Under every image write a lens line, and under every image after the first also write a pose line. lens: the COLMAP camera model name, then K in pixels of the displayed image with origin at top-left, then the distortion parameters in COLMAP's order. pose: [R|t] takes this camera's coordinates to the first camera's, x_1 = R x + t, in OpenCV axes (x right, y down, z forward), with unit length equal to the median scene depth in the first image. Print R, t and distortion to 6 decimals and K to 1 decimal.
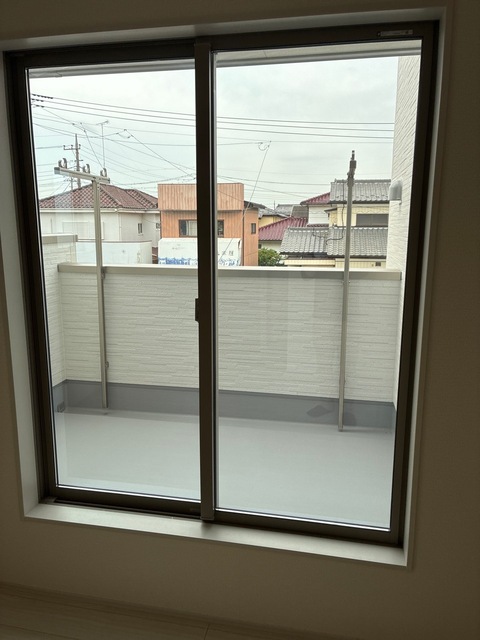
lens RADIAL K [[485.9, 0, 238.8], [0, 485.9, 317.7], [0, 0, 1]] dist [0.012547, 0.002768]
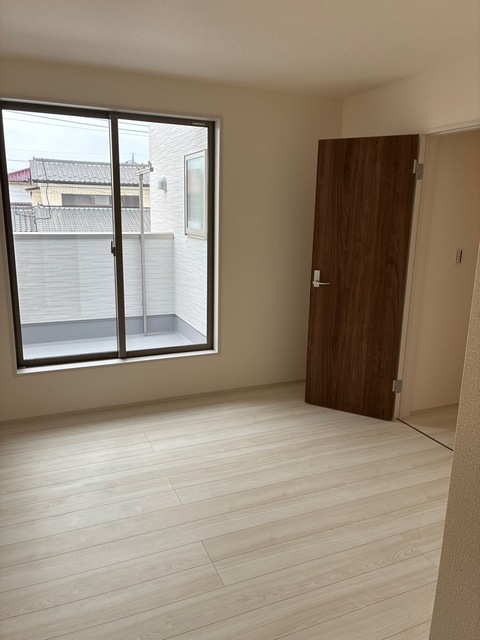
lens RADIAL K [[485.9, 0, 239.7], [0, 485.9, 321.1], [0, 0, 1]] dist [0.012547, 0.002768]
pose [[0.822576, -0.114838, 0.556938, -0.405097], [0.089665, 0.993338, 0.072390, 0.094966], [-0.561541, -0.009608, 0.827393, -0.466079]]
